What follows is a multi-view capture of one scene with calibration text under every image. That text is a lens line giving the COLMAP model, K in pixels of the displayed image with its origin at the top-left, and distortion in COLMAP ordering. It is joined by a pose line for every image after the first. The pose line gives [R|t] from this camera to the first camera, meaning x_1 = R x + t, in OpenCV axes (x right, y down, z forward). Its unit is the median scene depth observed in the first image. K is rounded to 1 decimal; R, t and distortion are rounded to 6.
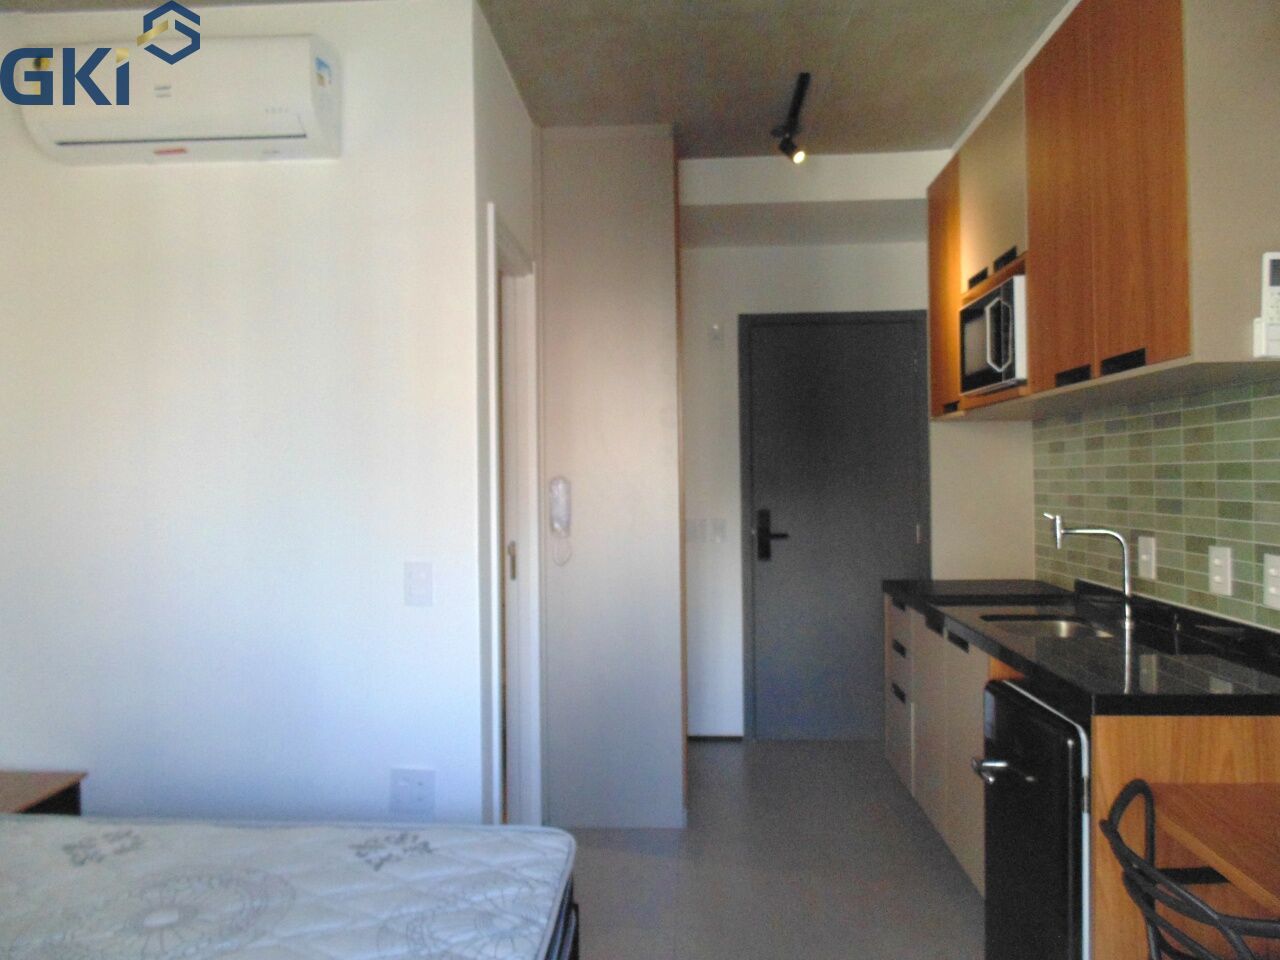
lens RADIAL K [[850.3, 0, 649.3], [0, 850.3, 481.3], [0, 0, 1]] dist [-0.020565, 0.003297]
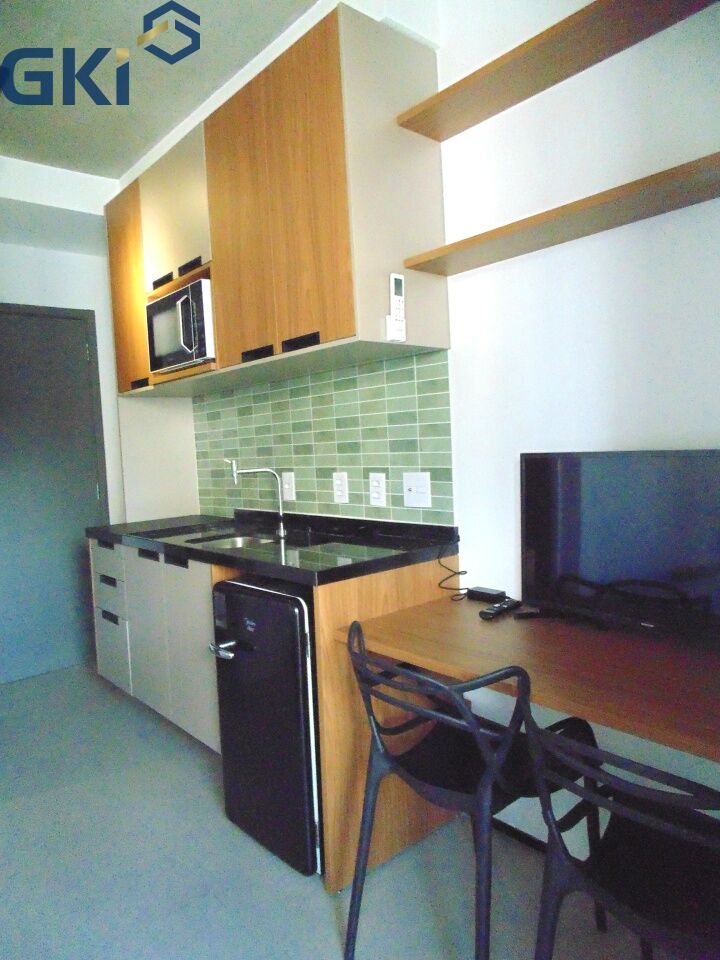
lens RADIAL K [[637.7, 0, 353.1], [0, 637.7, 478.6], [0, 0, 1]] dist [-0.020565, 0.003297]
pose [[0.718119, -0.061954, 0.693157, -0.100539], [0.045121, 0.998079, 0.042462, 0.034959], [-0.694456, 0.000783, 0.719535, 0.121201]]
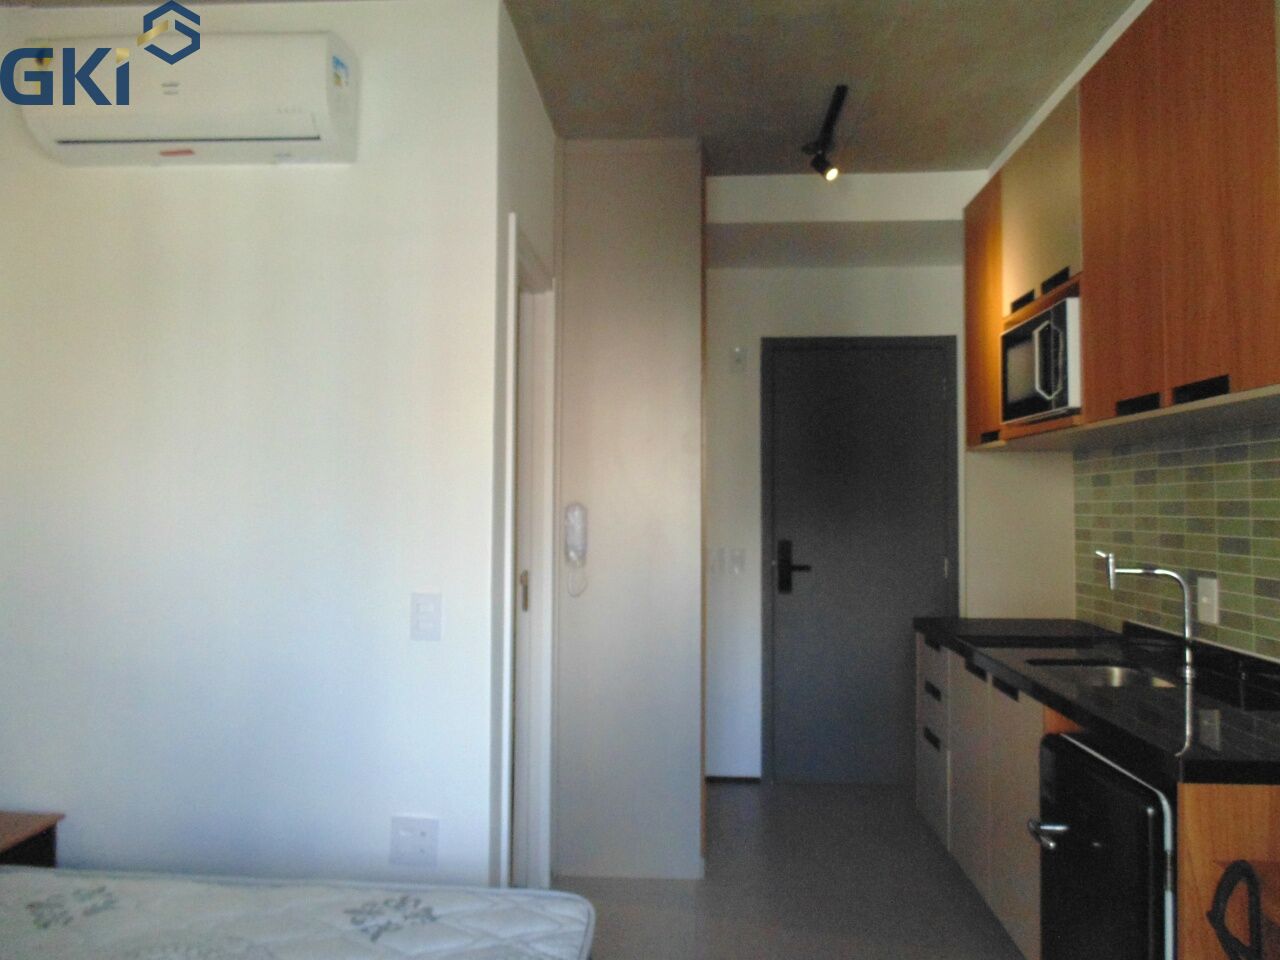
lens RADIAL K [[850.3, 0, 650.4], [0, 850.3, 477.5], [0, 0, 1]] dist [-0.020565, 0.003297]
pose [[0.999839, 0.016351, -0.007426, -0.020760], [-0.016598, 0.999269, -0.034447, -0.003016], [0.006858, 0.034564, 0.999379, 0.062117]]
